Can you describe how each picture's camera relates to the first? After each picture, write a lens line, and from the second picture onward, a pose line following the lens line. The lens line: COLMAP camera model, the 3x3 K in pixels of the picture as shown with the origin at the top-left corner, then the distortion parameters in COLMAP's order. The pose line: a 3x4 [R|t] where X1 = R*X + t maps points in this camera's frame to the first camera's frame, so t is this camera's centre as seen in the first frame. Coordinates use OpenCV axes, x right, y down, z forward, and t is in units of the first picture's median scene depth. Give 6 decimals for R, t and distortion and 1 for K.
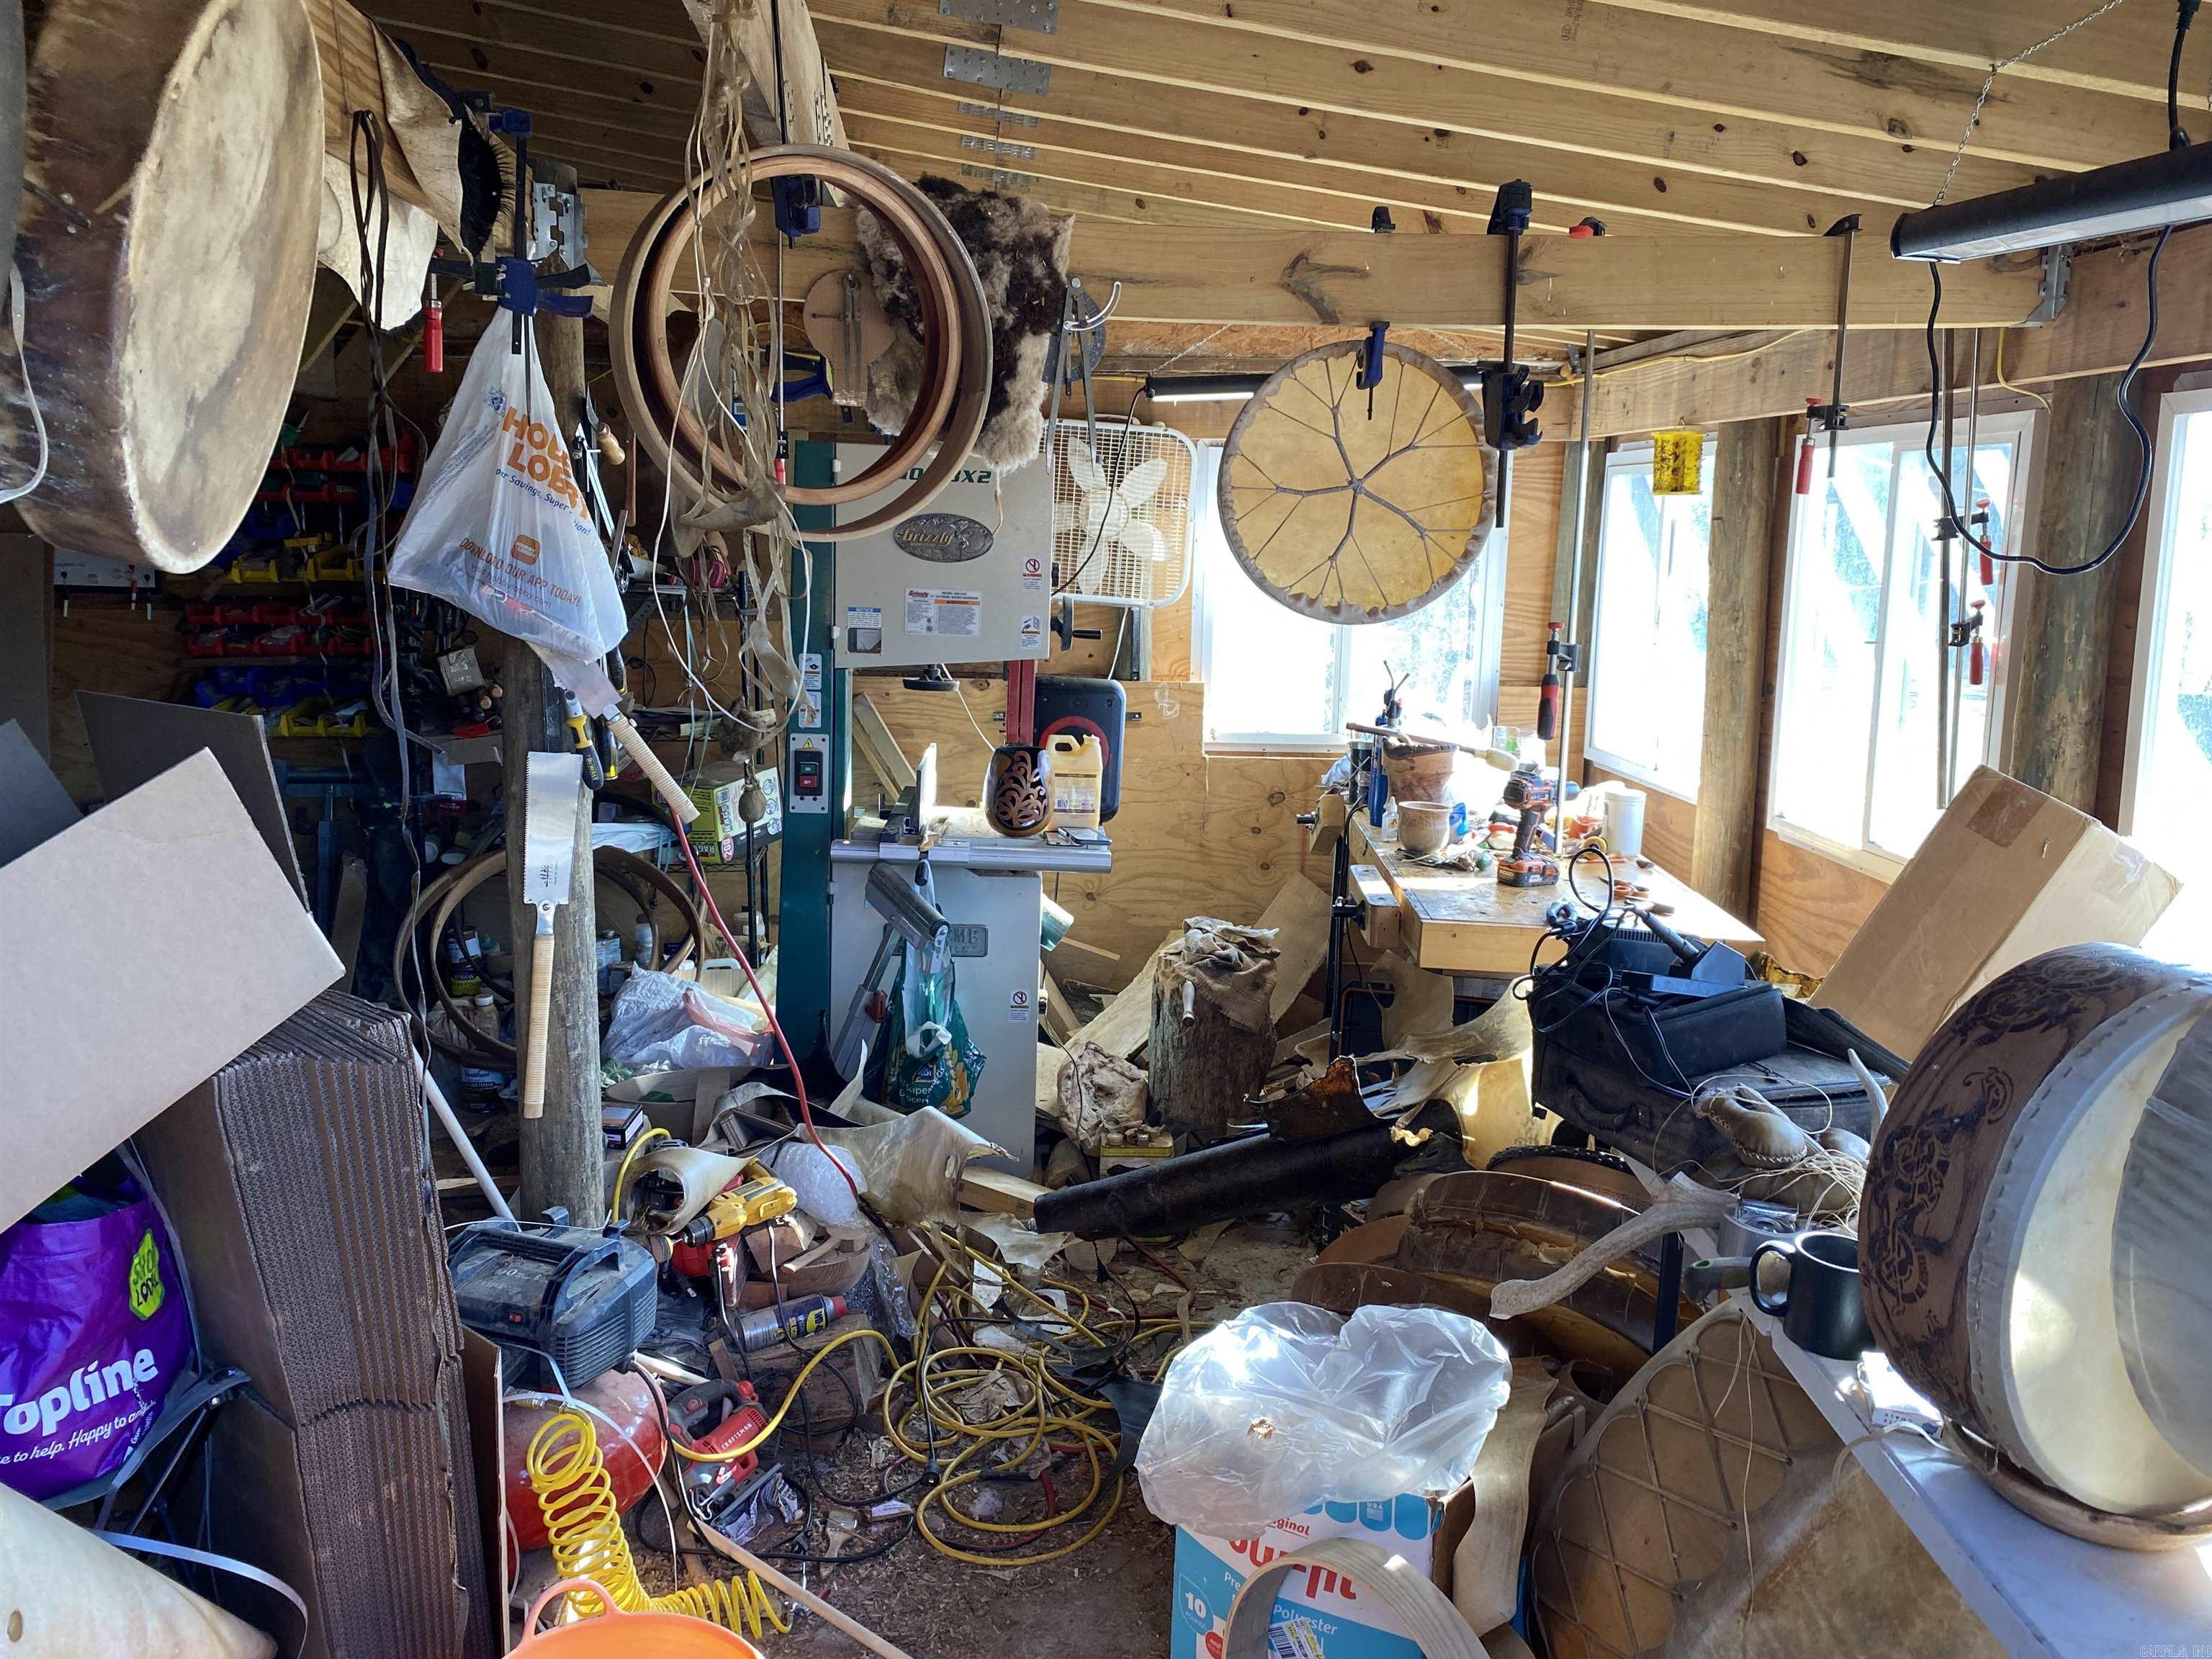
lens RADIAL K [[1685.3, 0, 1106.1], [0, 1685.3, 814.5], [0, 0, 1]] dist [0.042185, -0.069546]
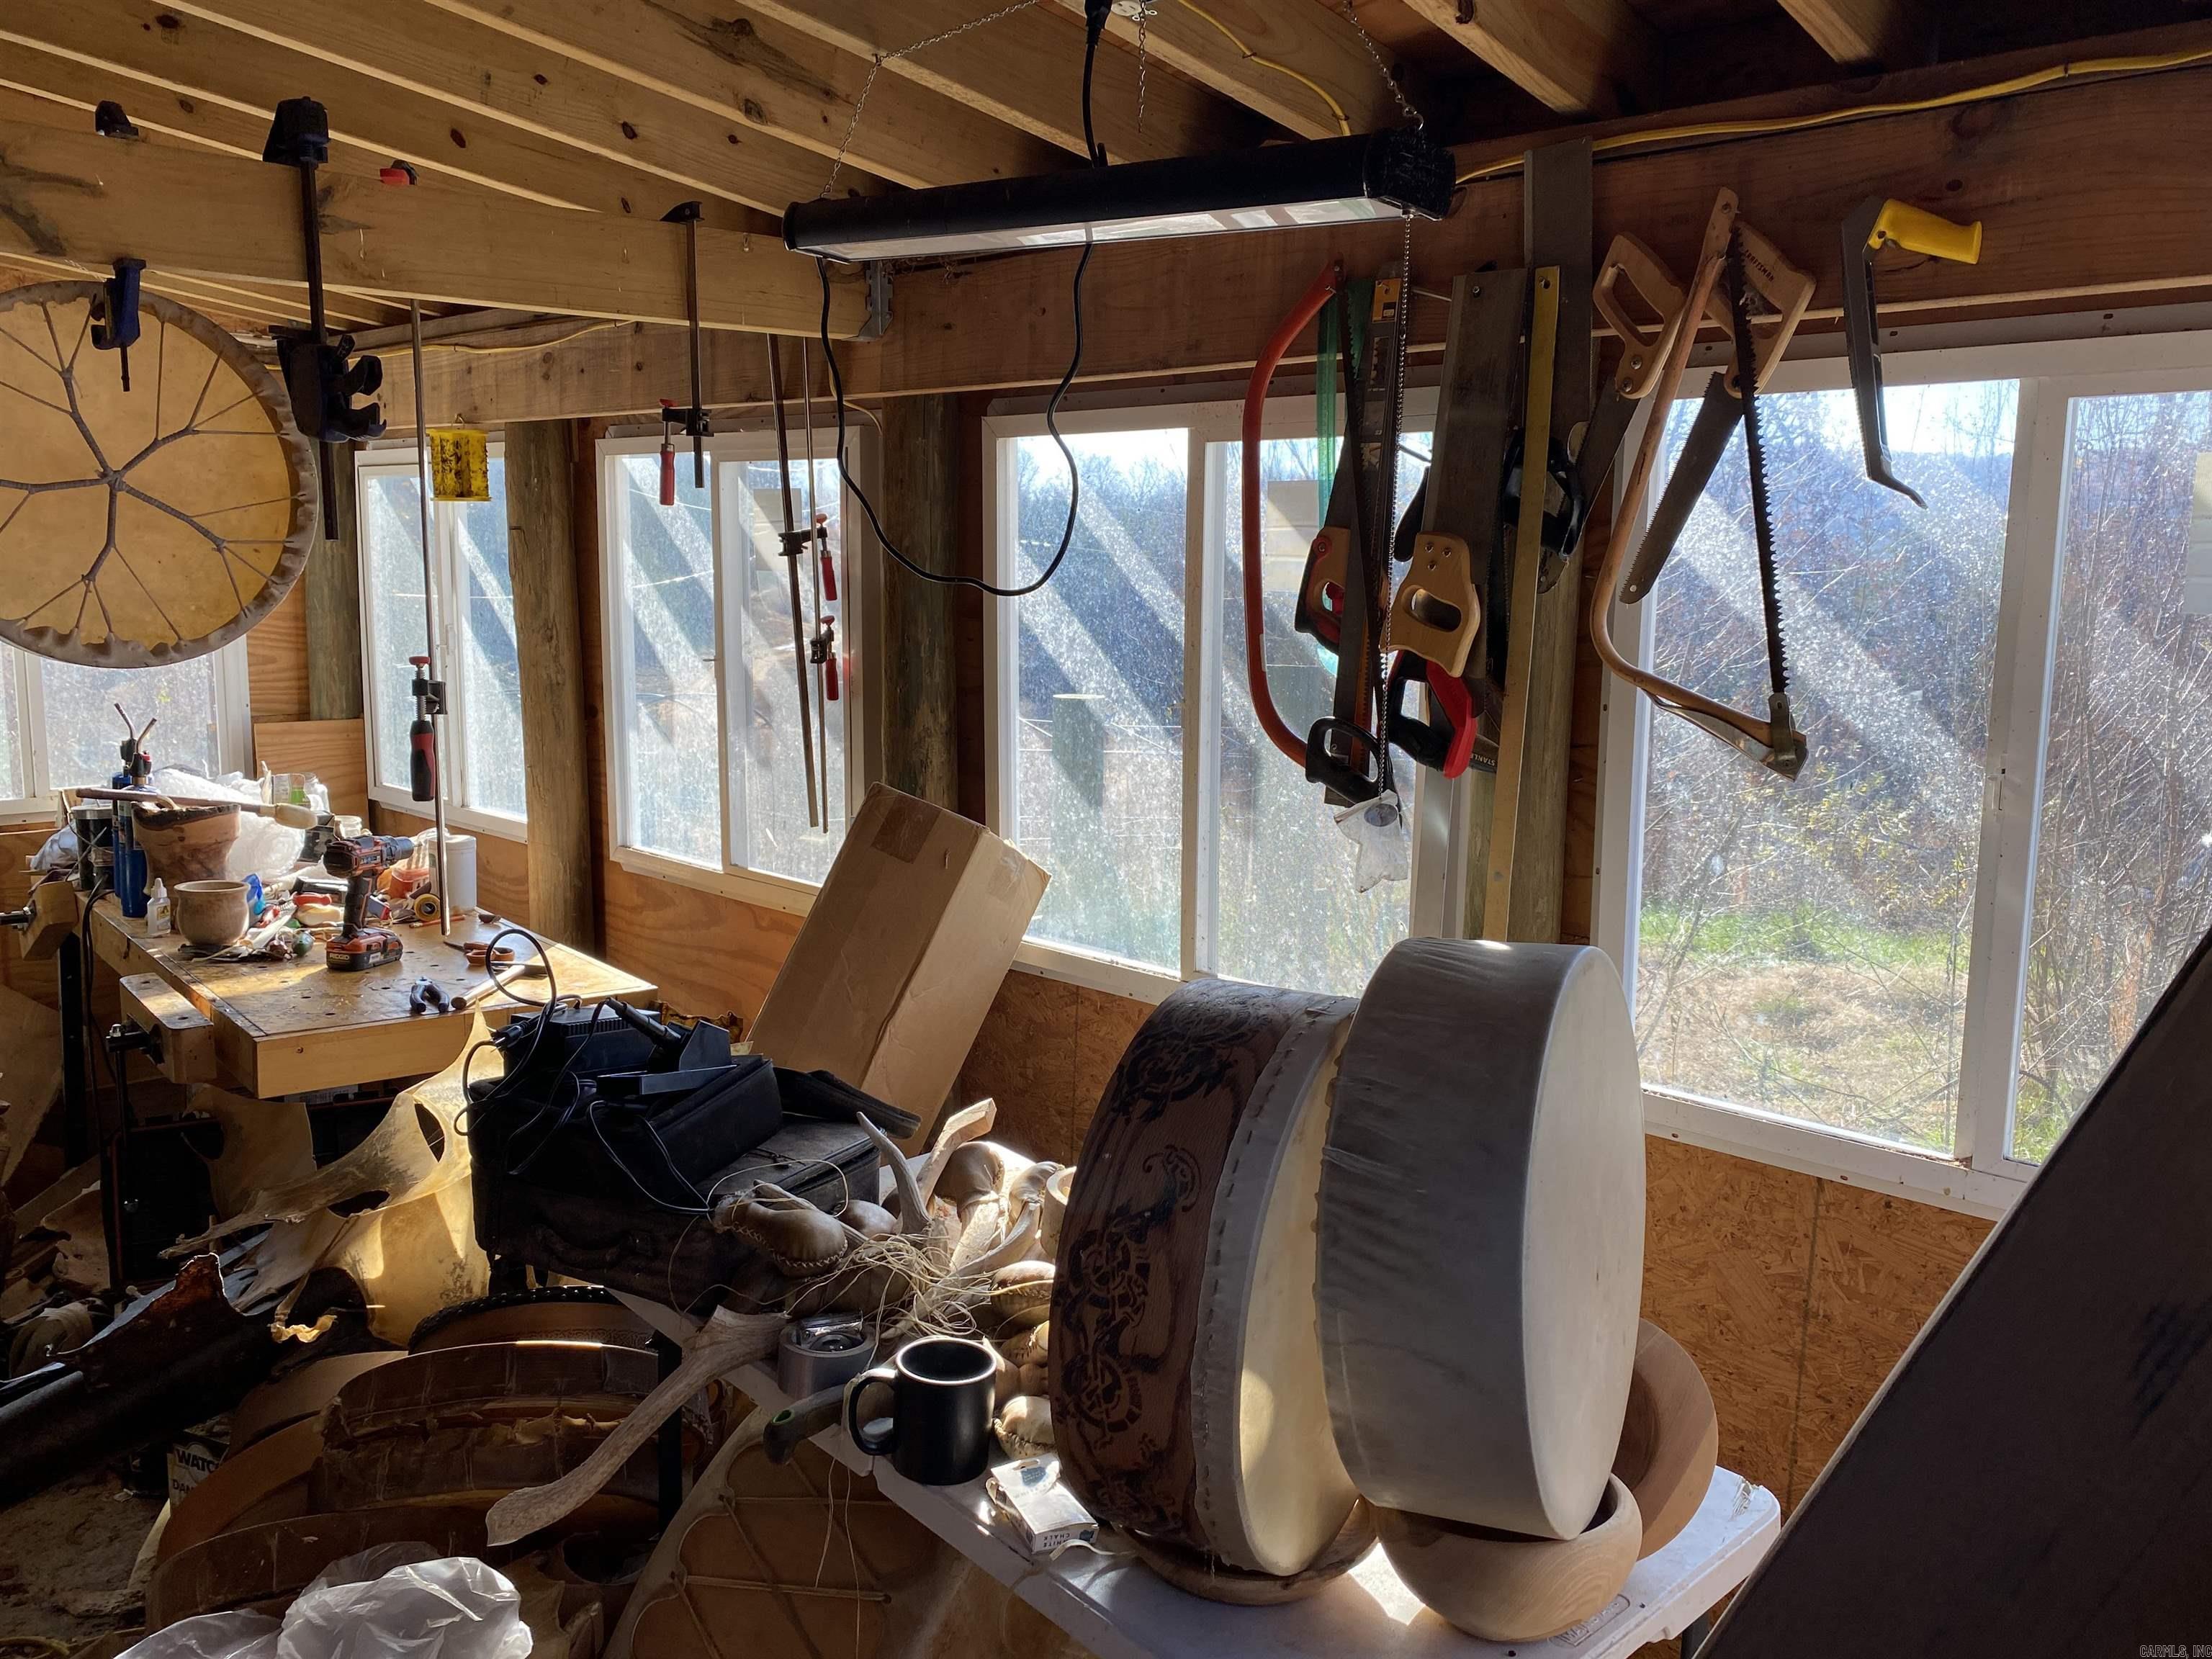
lens RADIAL K [[1685.3, 0, 1106.1], [0, 1685.3, 814.5], [0, 0, 1]] dist [0.042185, -0.069546]
pose [[0.734365, -0.103796, 0.670771, -0.044952], [0.105942, 0.993655, 0.037775, -0.032784], [-0.670436, 0.043322, 0.740702, 0.175155]]
